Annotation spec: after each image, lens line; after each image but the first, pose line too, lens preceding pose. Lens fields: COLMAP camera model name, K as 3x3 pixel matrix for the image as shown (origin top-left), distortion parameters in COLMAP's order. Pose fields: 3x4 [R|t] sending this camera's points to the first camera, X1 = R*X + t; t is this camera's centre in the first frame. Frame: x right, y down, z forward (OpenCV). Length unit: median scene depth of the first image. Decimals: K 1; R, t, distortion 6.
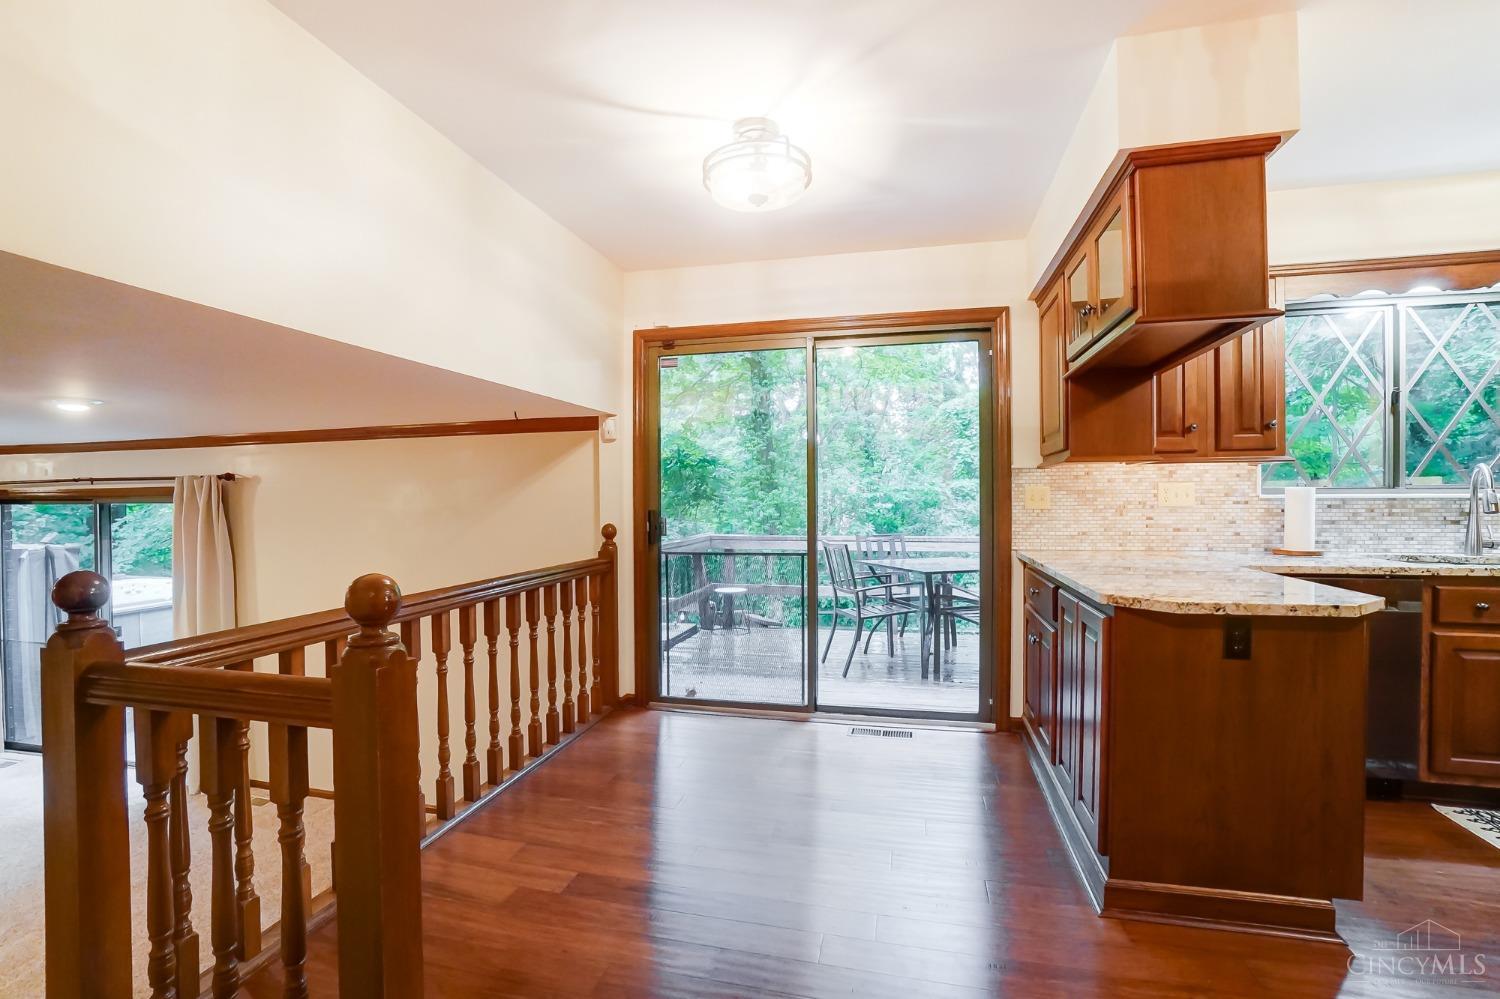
lens RADIAL K [[673.1, 0, 750.7], [0, 673.1, 508.5], [0, 0, 1]] dist [-0.055036, 0.016211]
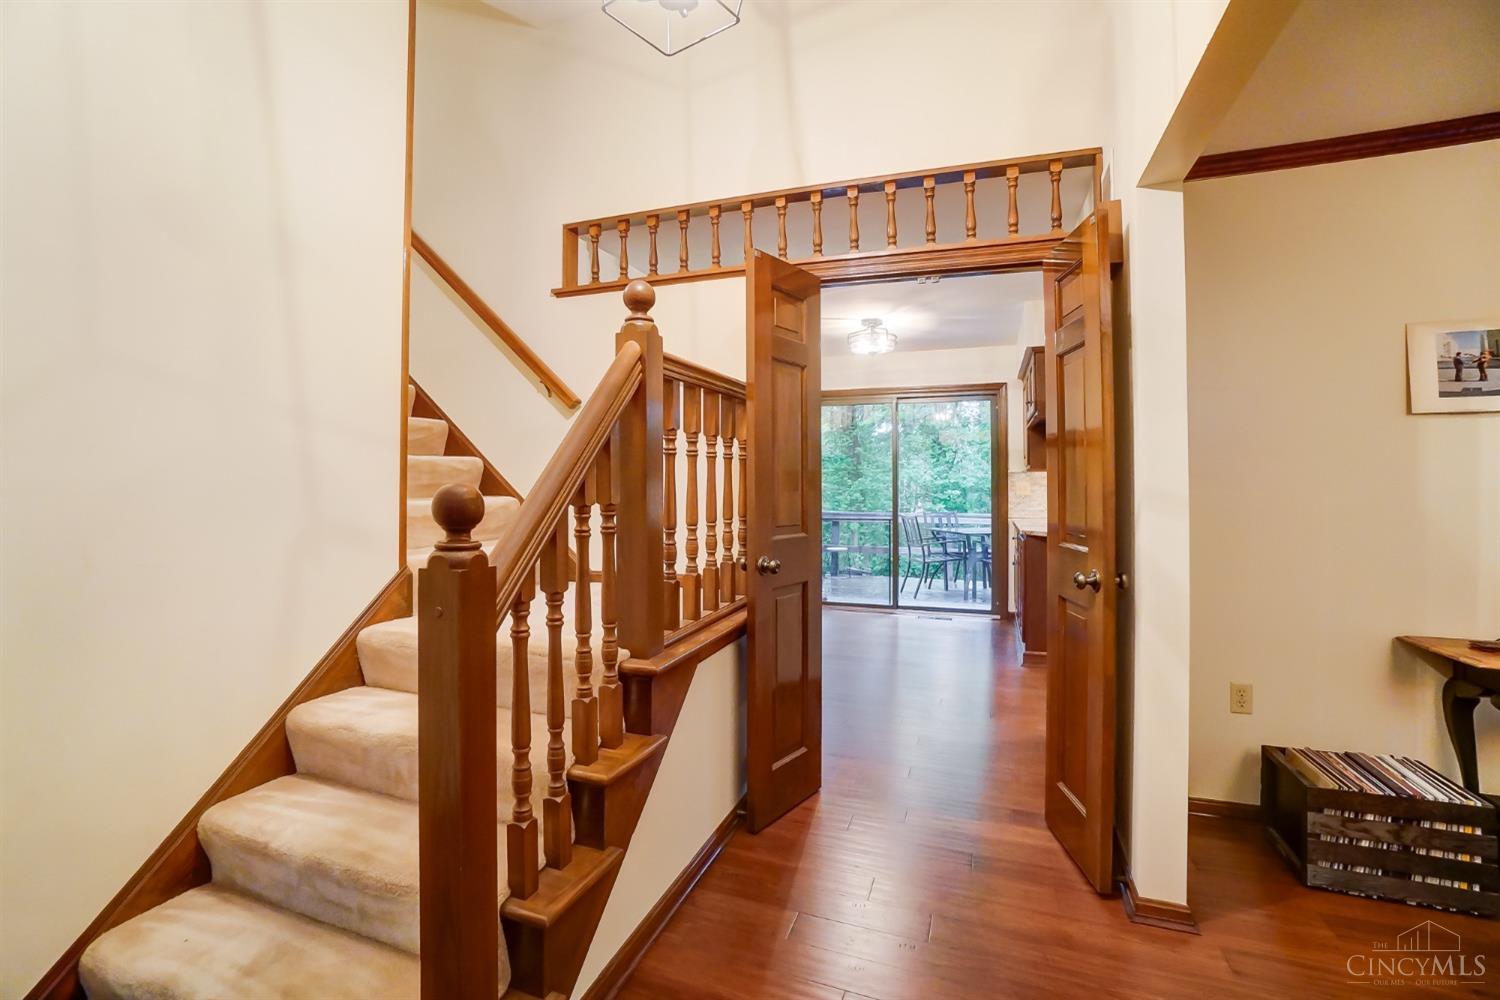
lens RADIAL K [[673.1, 0, 749.5], [0, 673.1, 484.3], [0, 0, 1]] dist [-0.055036, 0.016211]
pose [[0.993556, 0.003140, -0.113298, -0.098379], [-0.004664, 0.999902, -0.013186, -0.000283], [0.113246, 0.013630, 0.993474, -0.879002]]
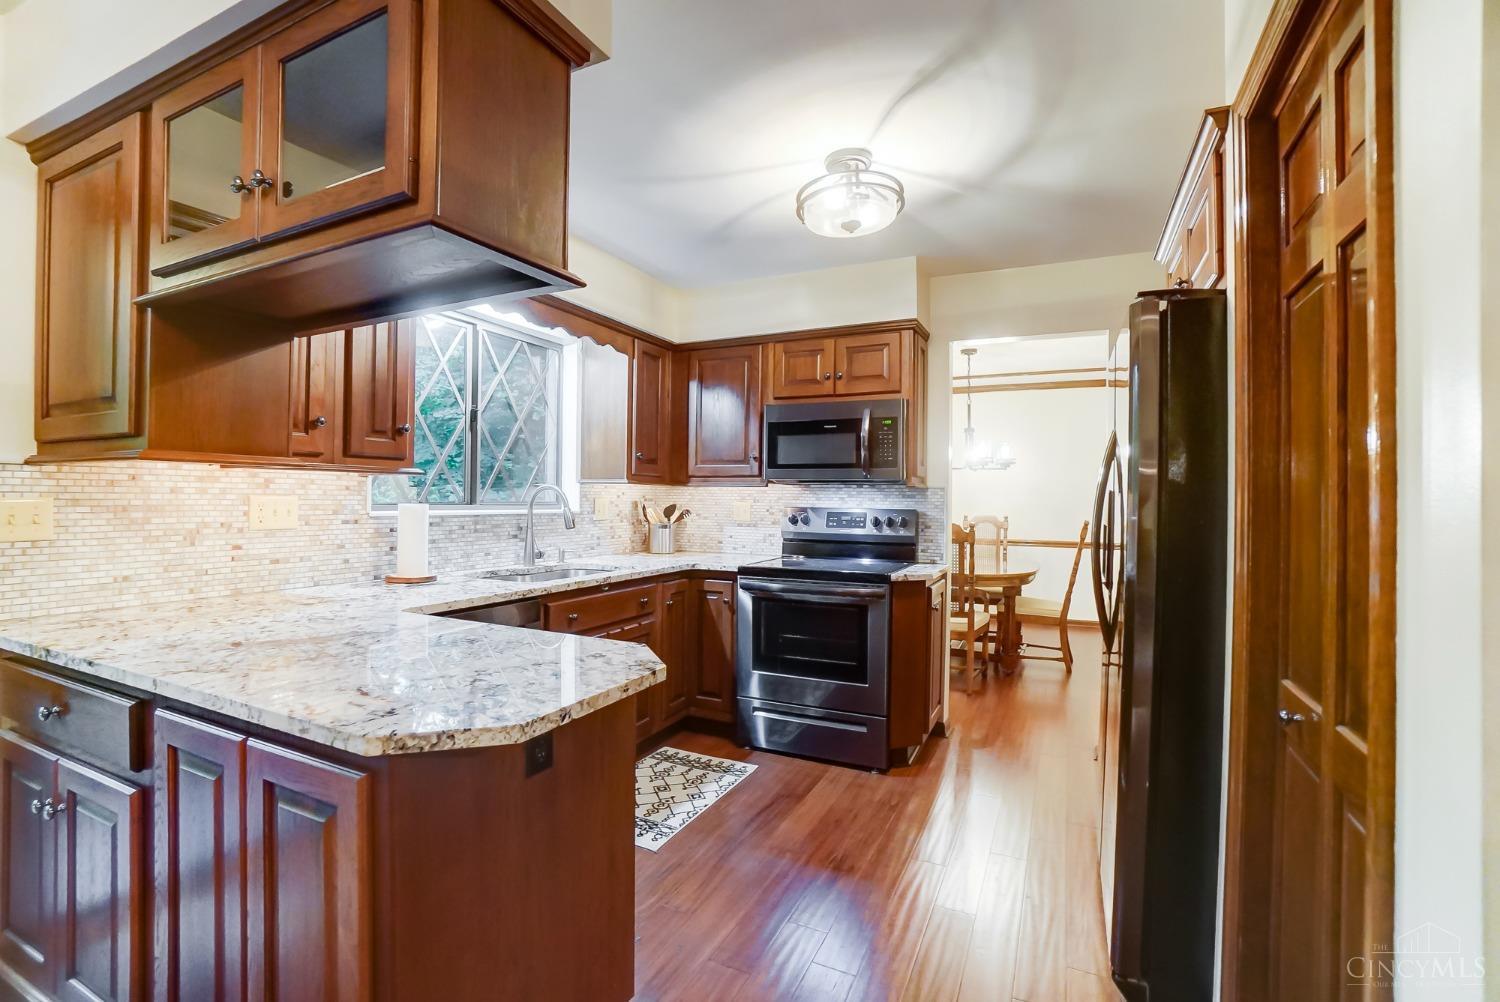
lens RADIAL K [[676.0, 0, 719.2], [0, 676.0, 499.1], [0, 0, 1]] dist [-0.030208, 0.003710]
pose [[0.234088, 0.009445, 0.972169, 0.055053], [0.002861, 0.999942, -0.010403, -0.025658], [-0.972211, 0.005216, 0.234048, 0.352357]]
